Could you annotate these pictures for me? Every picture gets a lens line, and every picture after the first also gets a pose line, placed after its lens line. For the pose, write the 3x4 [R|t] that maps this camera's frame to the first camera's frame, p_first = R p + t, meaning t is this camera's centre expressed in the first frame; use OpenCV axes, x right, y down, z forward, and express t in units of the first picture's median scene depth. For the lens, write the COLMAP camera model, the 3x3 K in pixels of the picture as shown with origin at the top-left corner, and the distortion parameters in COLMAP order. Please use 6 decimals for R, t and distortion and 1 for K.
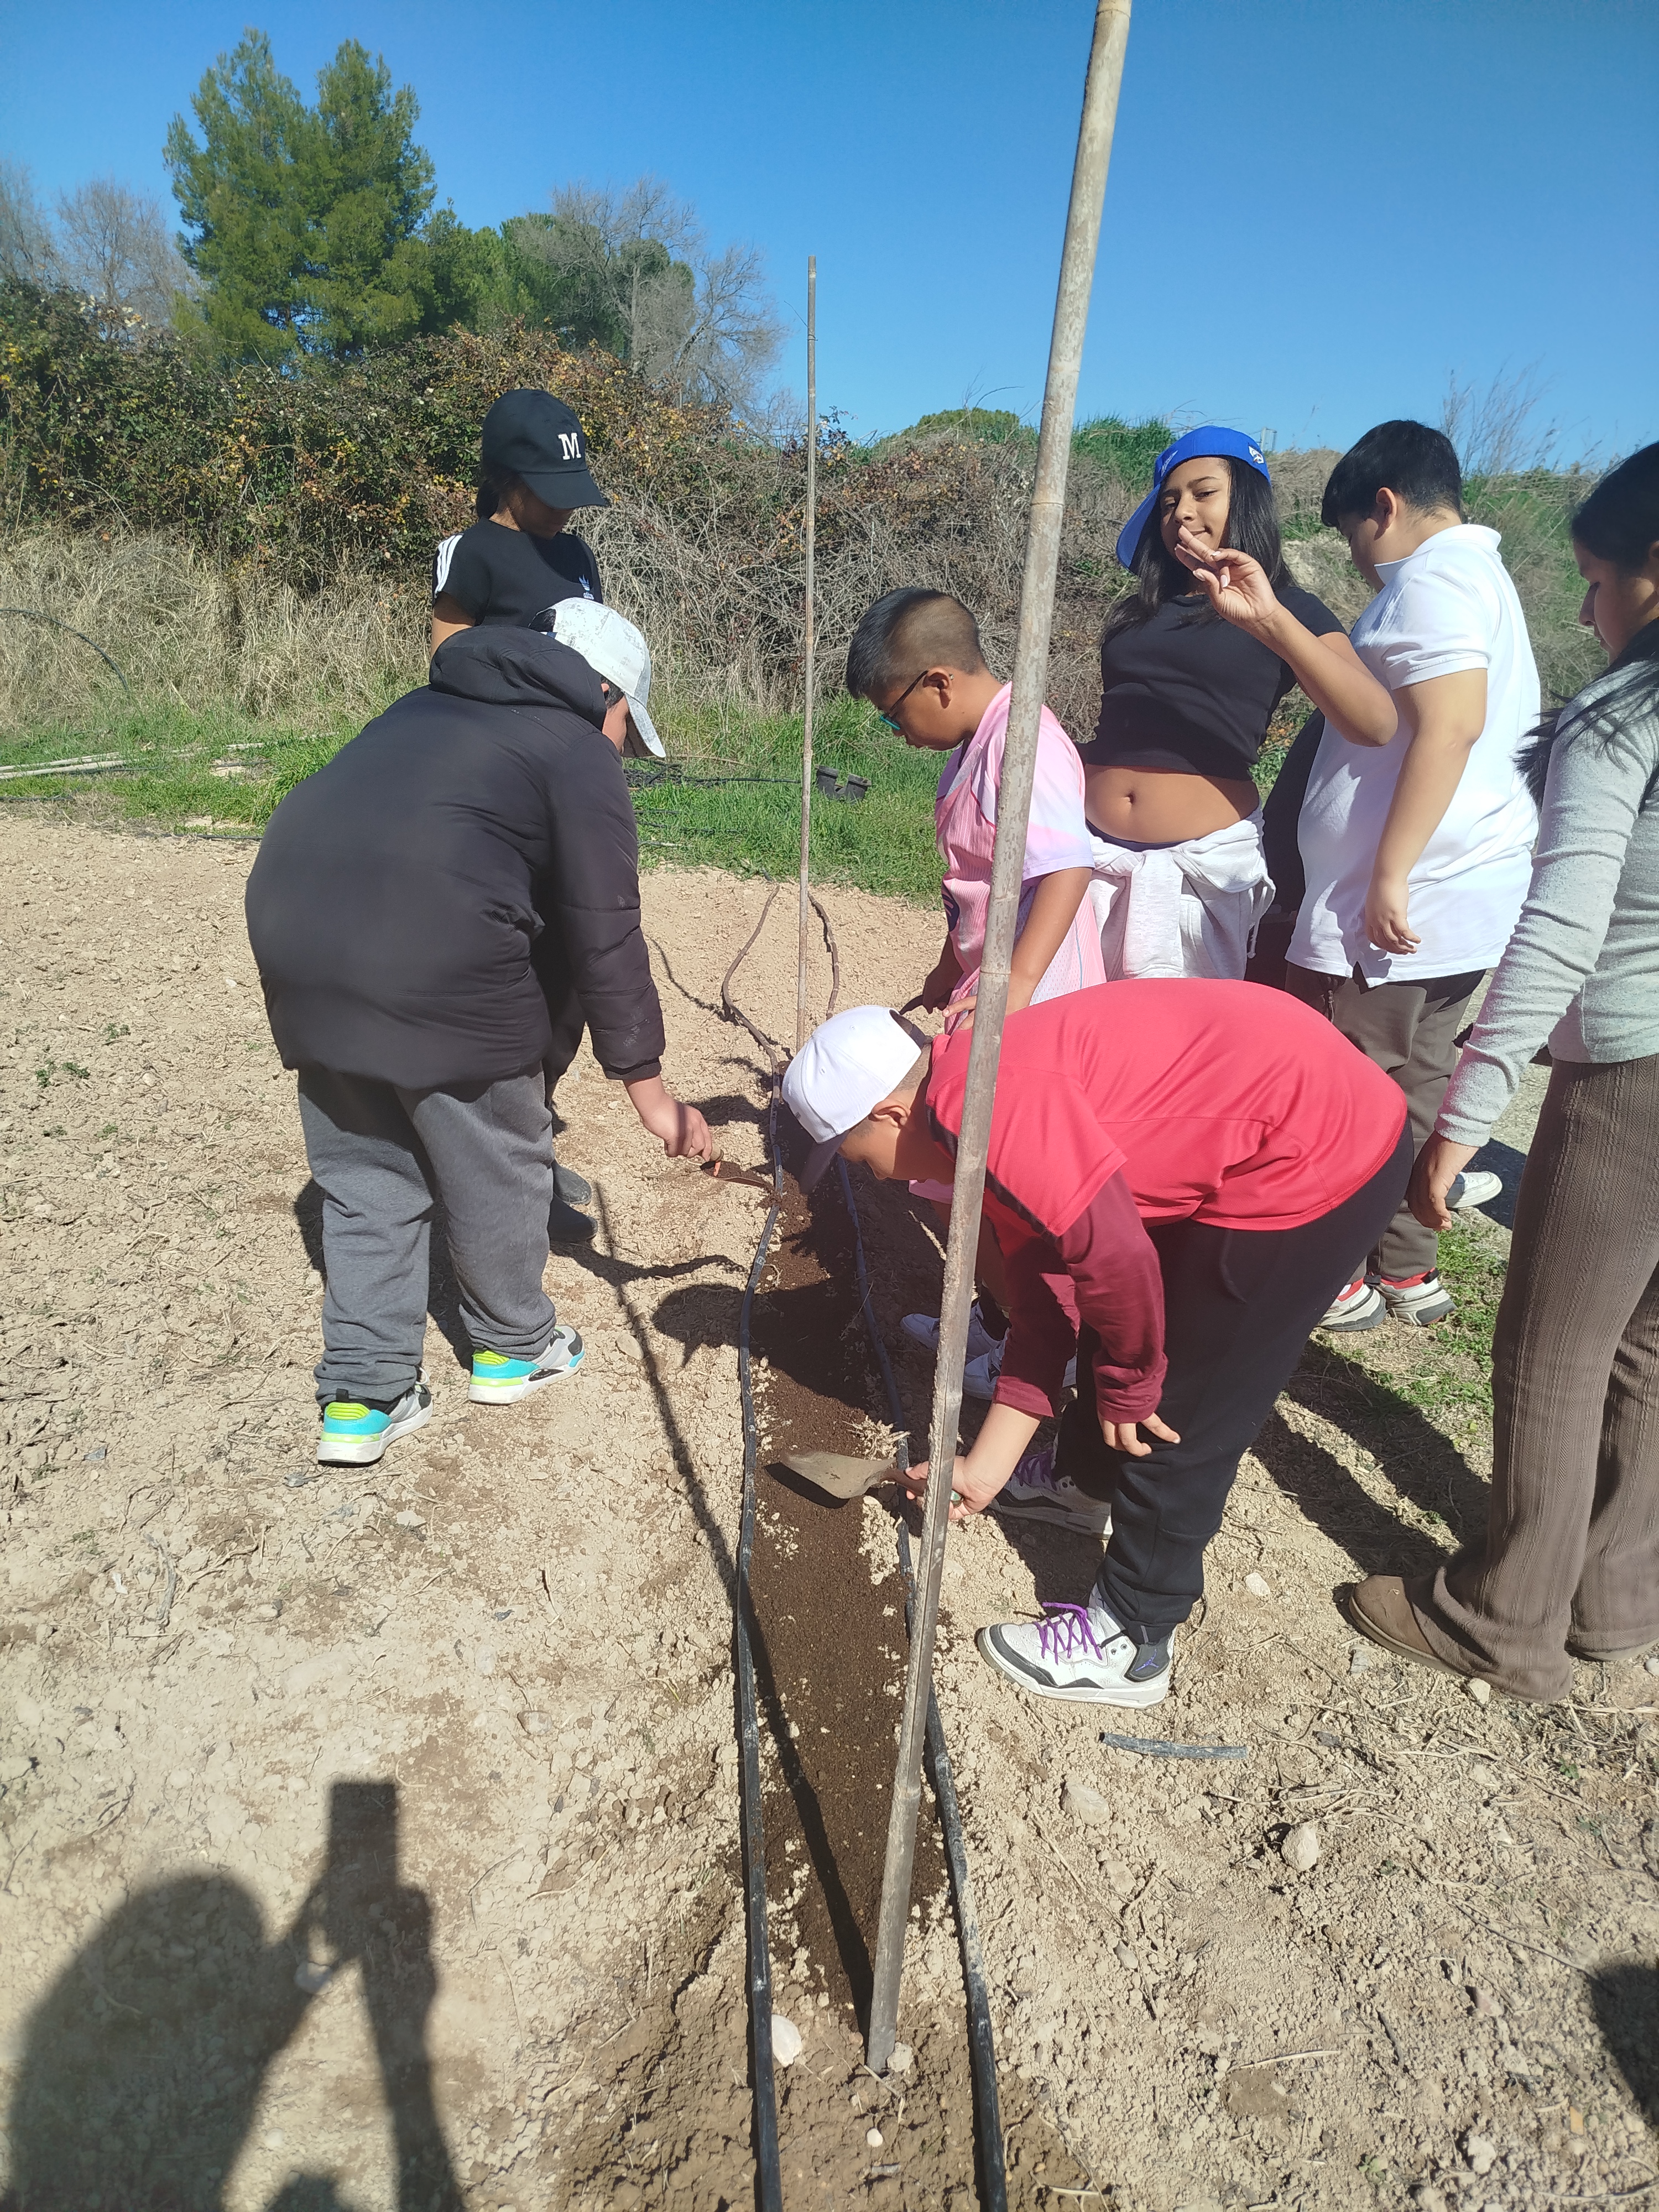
lens RADIAL K [[1537.9, 0, 830.1], [0, 1537.9, 1091.9], [0, 0, 1]] dist [0.033686, -0.034057]
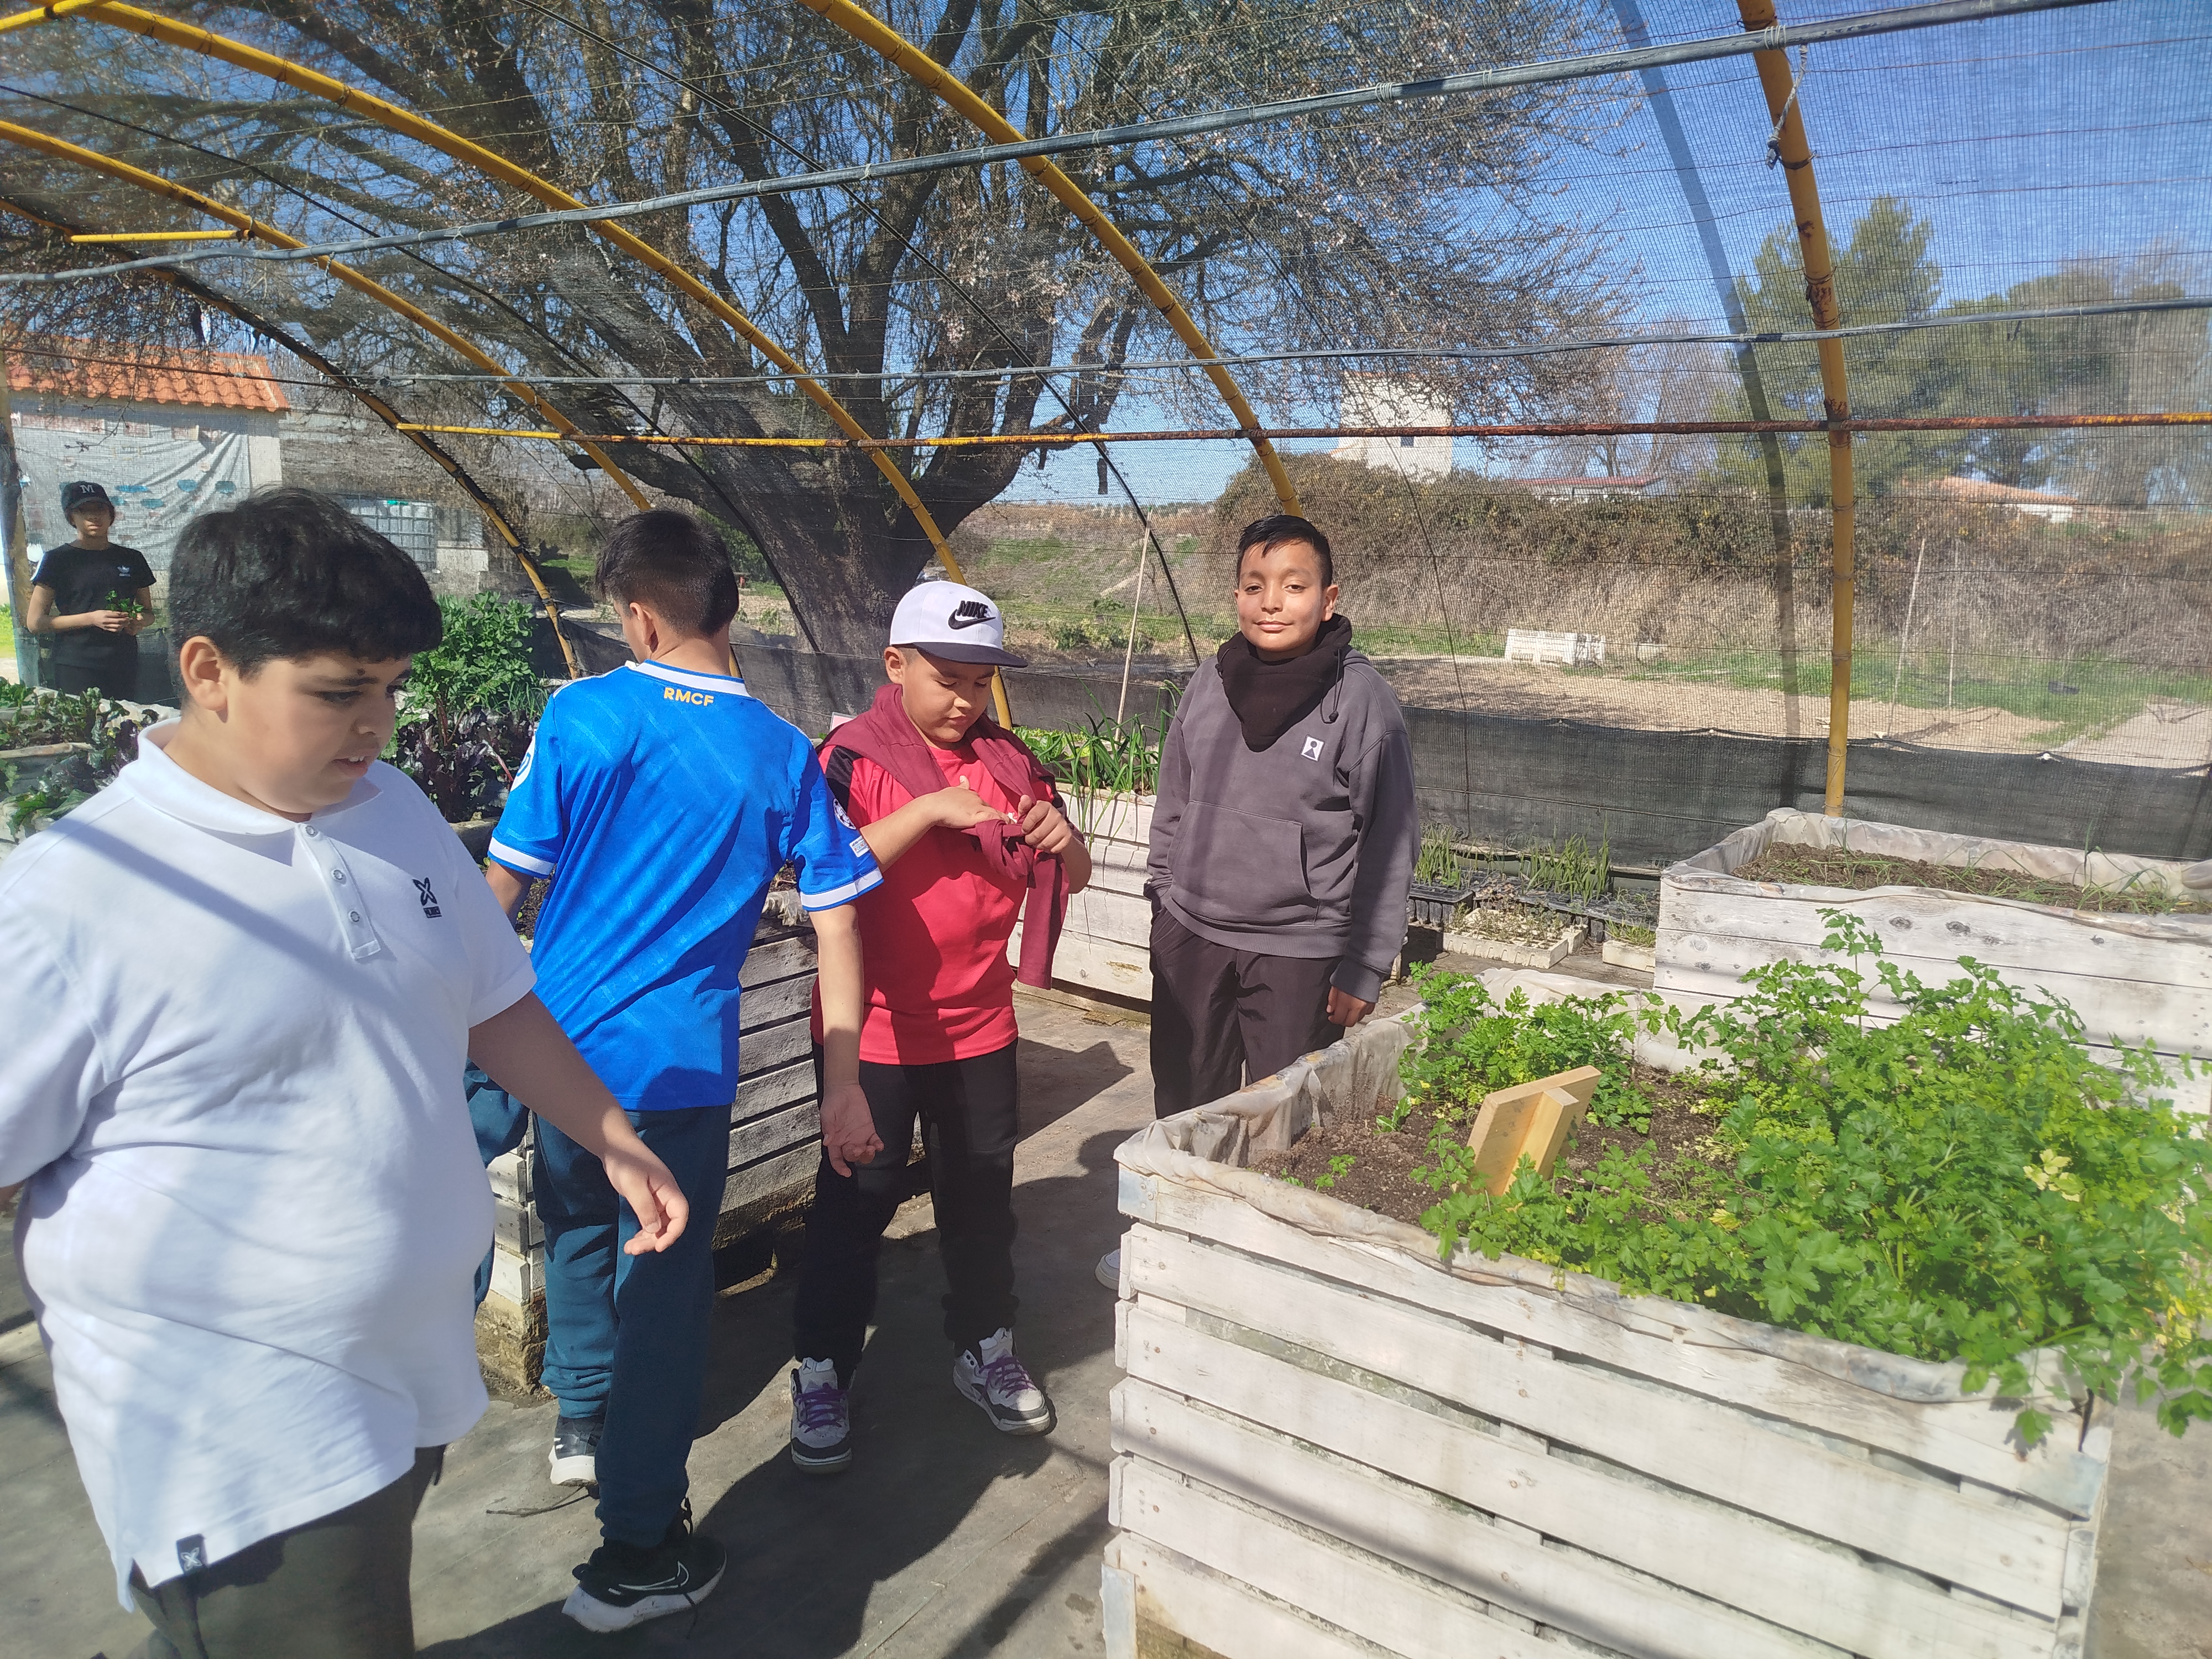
lens RADIAL K [[1537.9, 0, 1093.0], [0, 1537.9, 825.8], [0, 0, 1]] dist [0.033686, -0.034057]
pose [[0.754846, 0.089394, -0.649782, 0.090542], [-0.194227, 0.976702, -0.091263, 0.100255], [0.626485, 0.195095, 0.754622, -0.325408]]
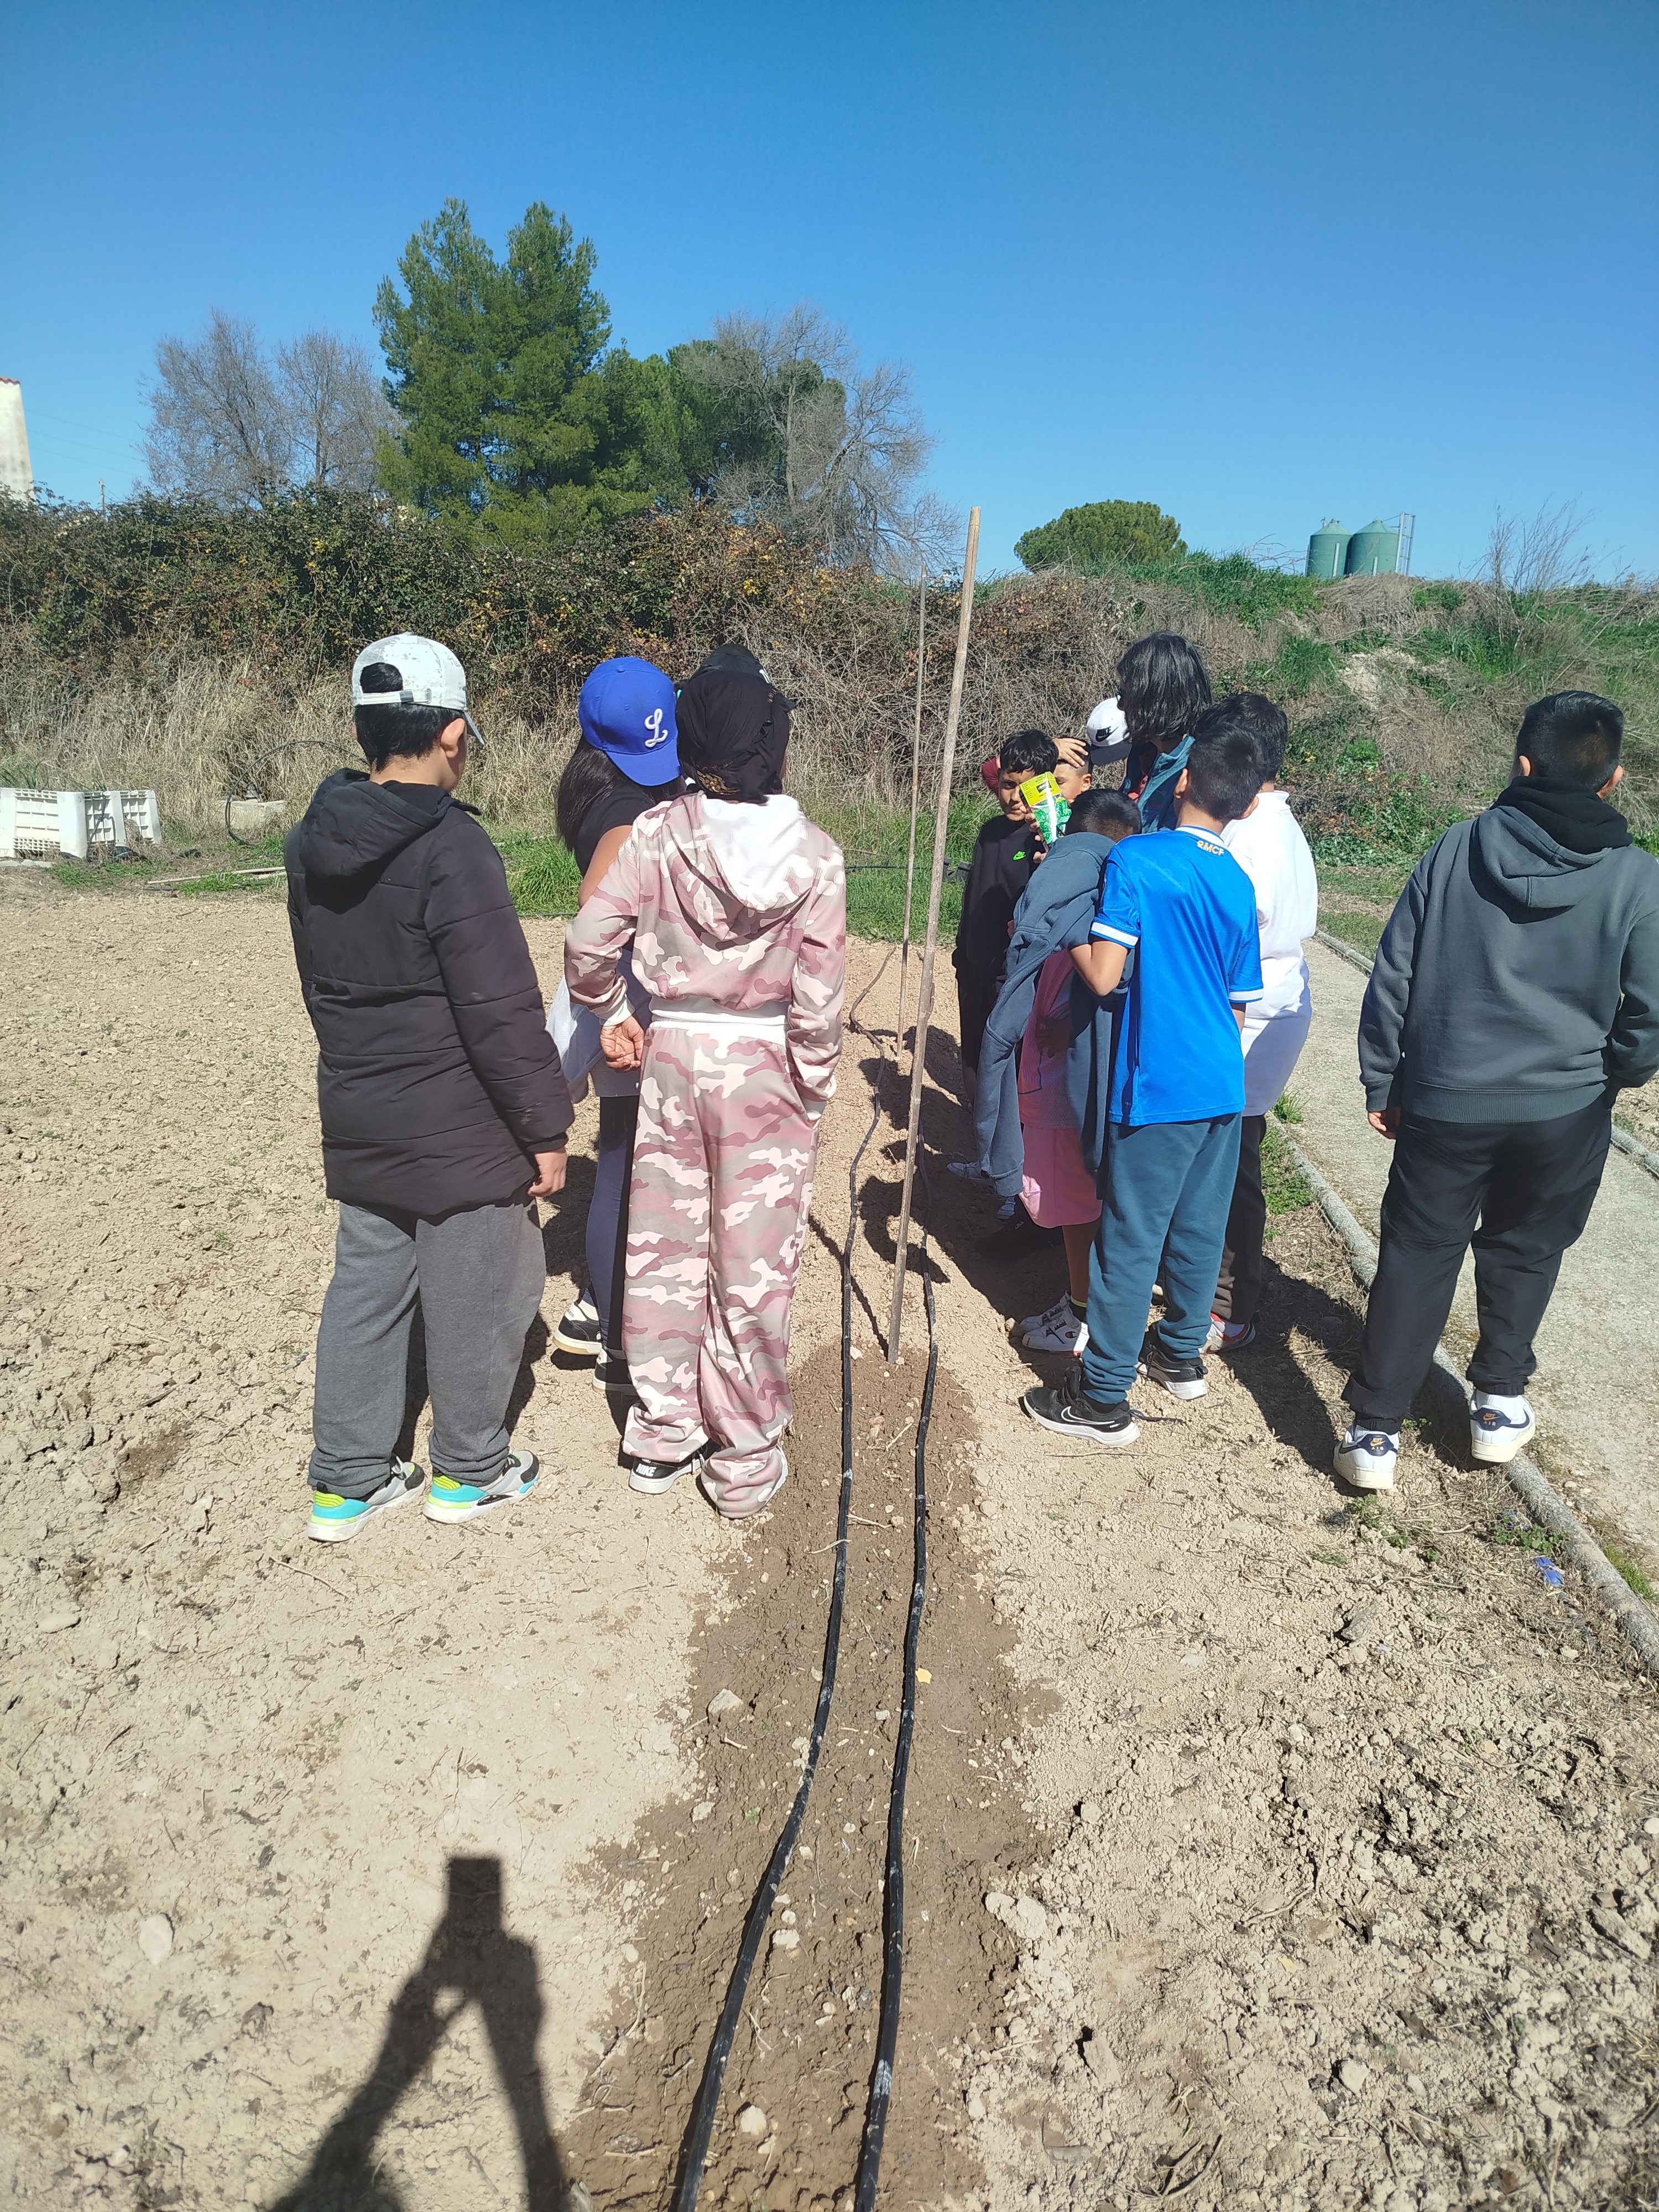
lens RADIAL K [[1537.9, 0, 840.6], [0, 1537.9, 1103.0], [0, 0, 1]] dist [0.033686, -0.034057]
pose [[0.996154, 0.004415, -0.087508, 0.005778], [-0.008201, 0.999044, -0.042946, 0.009827], [0.087235, 0.043498, 0.995238, -0.054209]]
